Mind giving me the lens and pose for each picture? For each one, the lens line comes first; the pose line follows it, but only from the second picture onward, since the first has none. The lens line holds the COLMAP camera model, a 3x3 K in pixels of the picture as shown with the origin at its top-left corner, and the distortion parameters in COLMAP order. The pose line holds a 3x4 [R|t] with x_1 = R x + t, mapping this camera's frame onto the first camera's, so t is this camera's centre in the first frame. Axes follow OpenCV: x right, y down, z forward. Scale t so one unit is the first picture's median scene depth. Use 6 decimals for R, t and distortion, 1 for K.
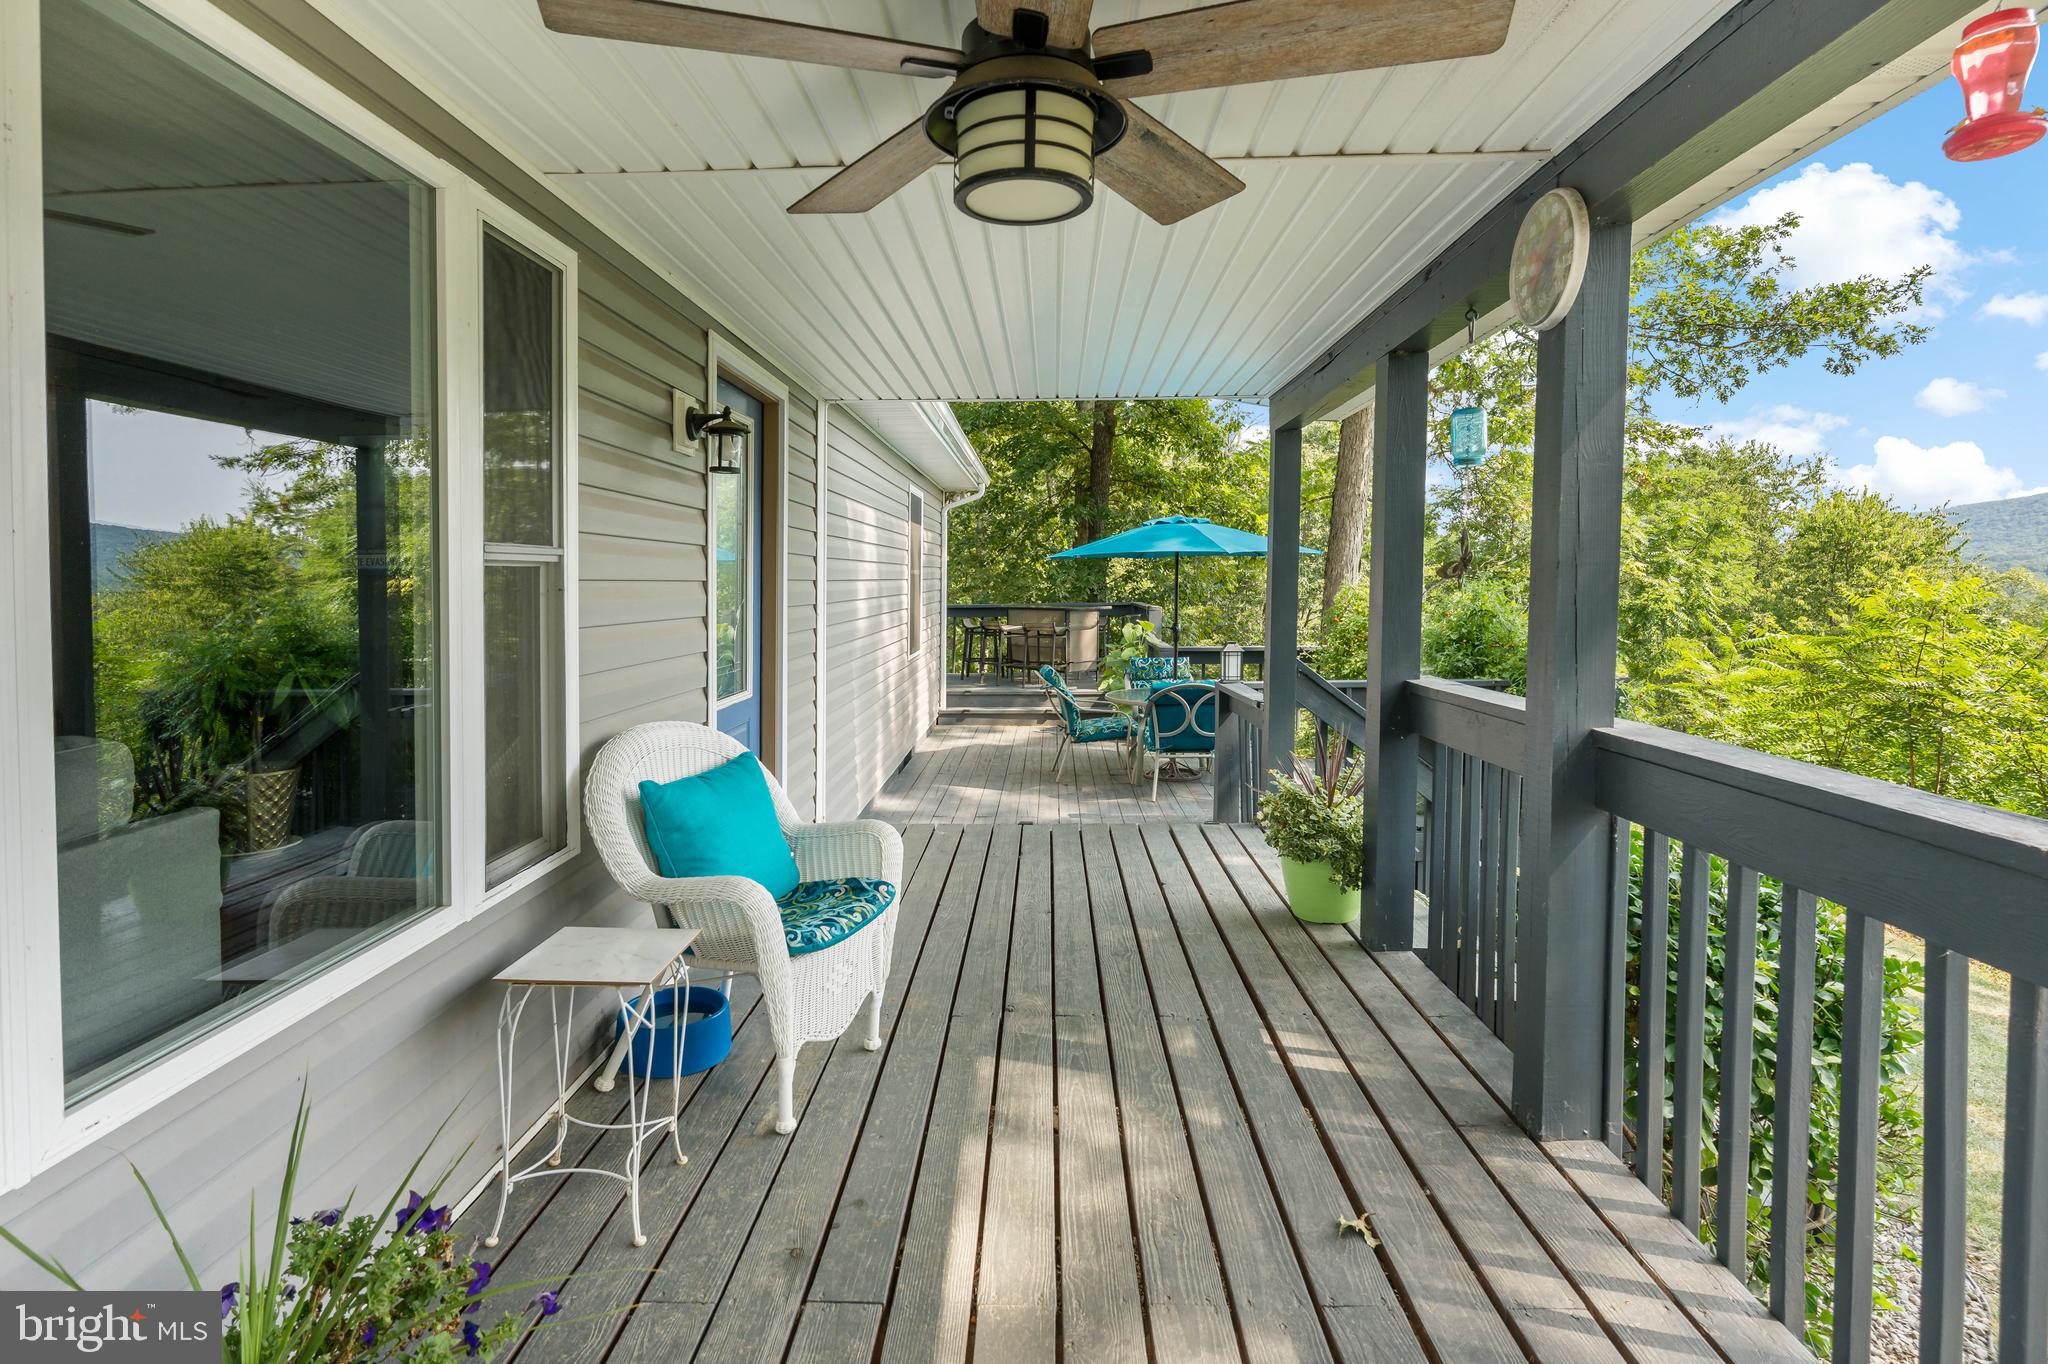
lens RADIAL K [[1032.4, 0, 1025.4], [0, 1032.4, 559.0], [0, 0, 1]] dist [-0.002806, -0.000712]
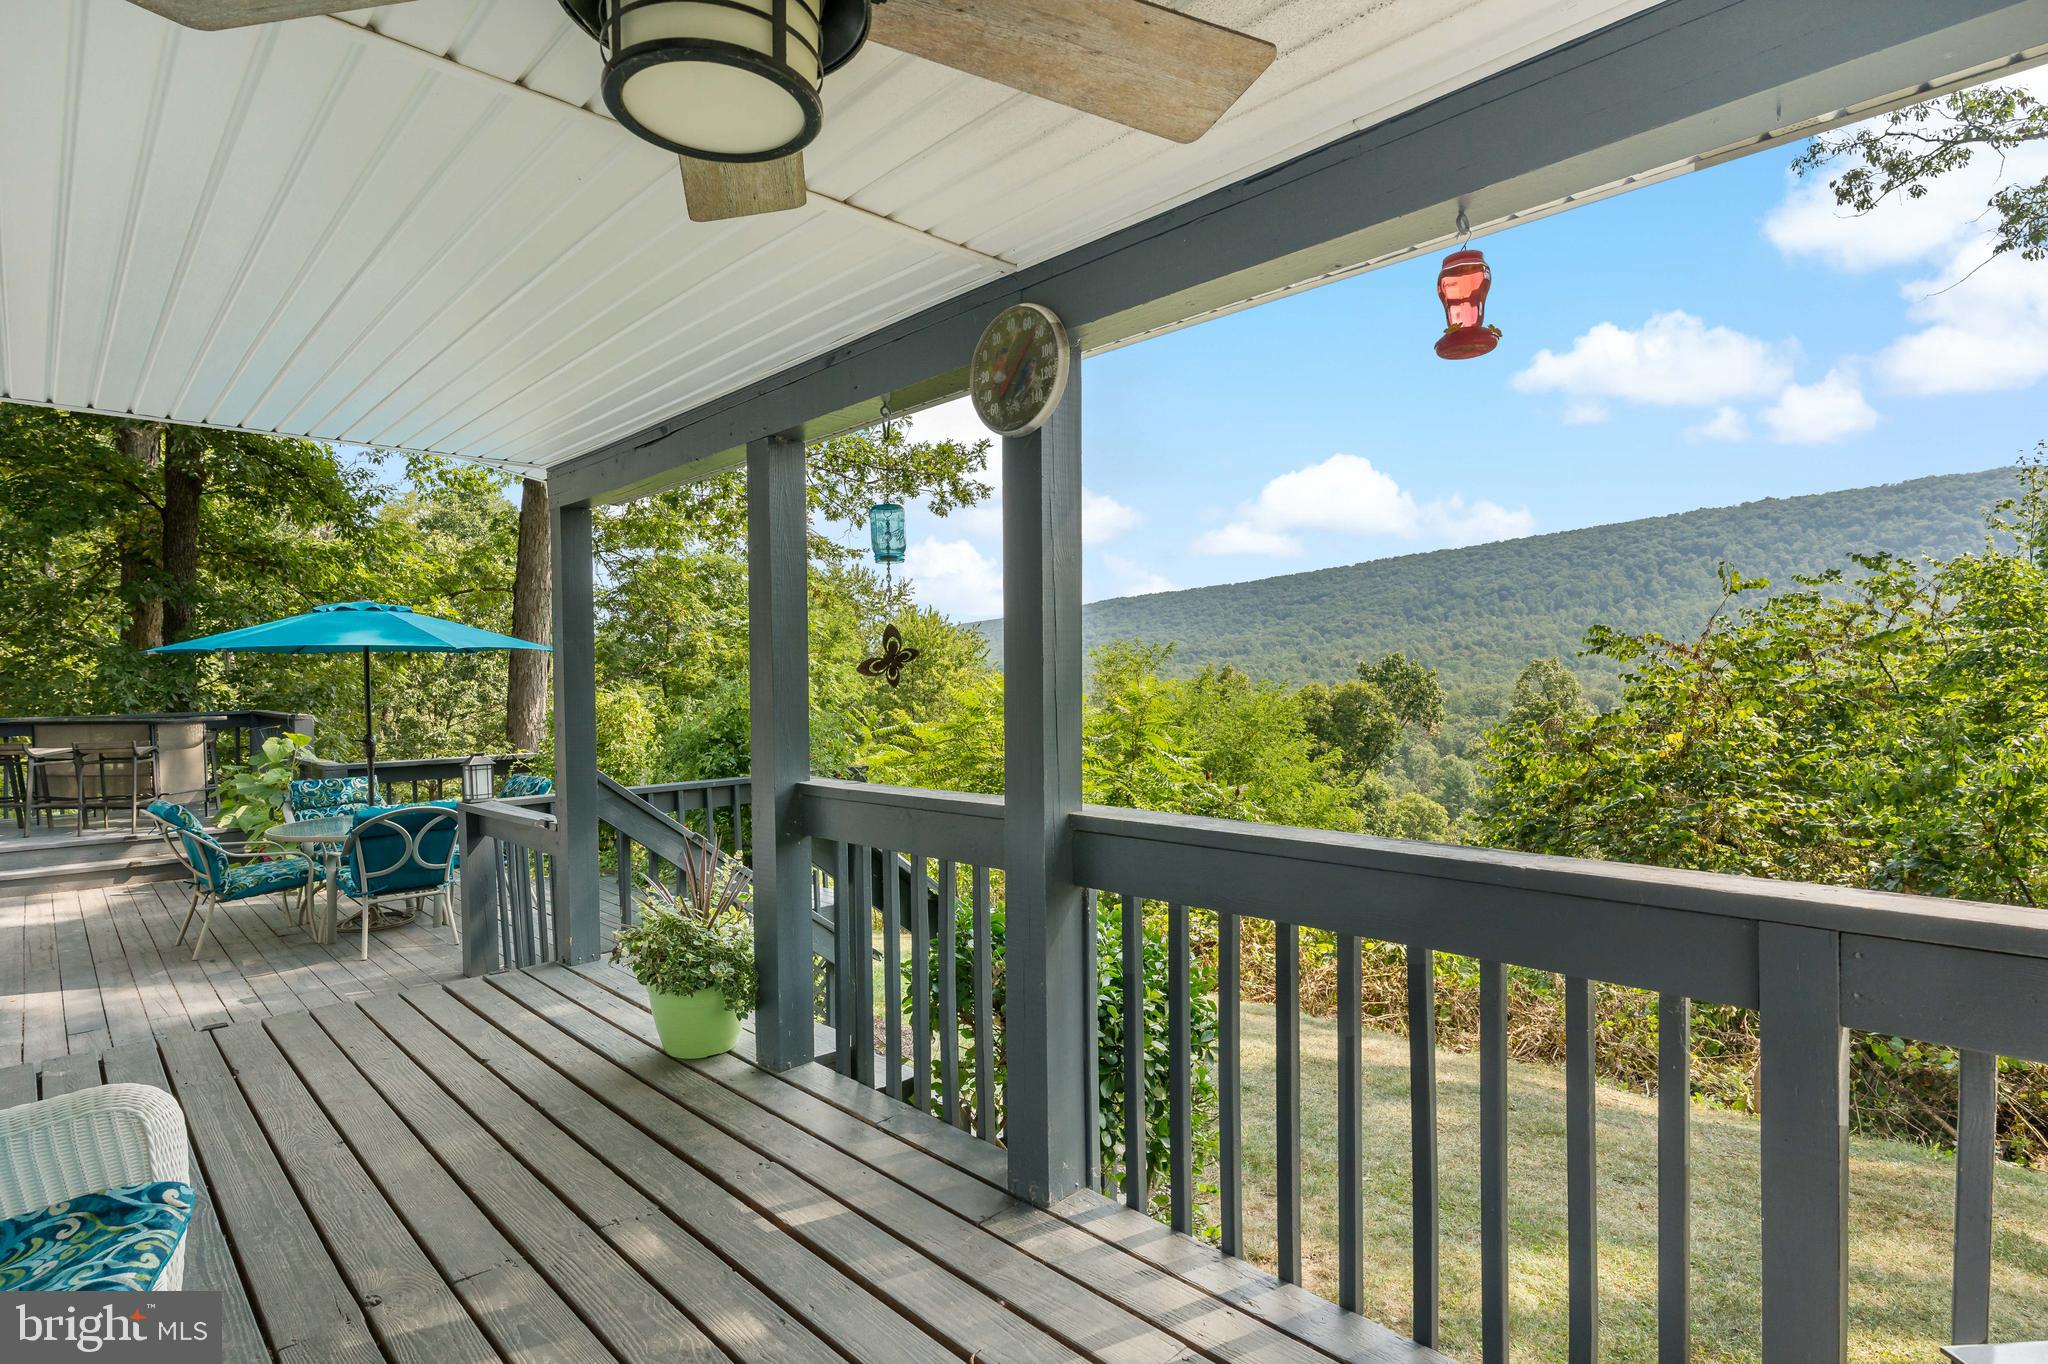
lens RADIAL K [[1027.5, 0, 1024.0], [0, 1027.5, 682.0], [0, 0, 1]] dist [-0.005496, -0.000343]
pose [[0.699334, -0.006498, 0.714765, -0.106908], [-0.009225, 0.999793, 0.018114, 0.003447], [-0.714735, -0.019262, 0.699130, 0.119551]]
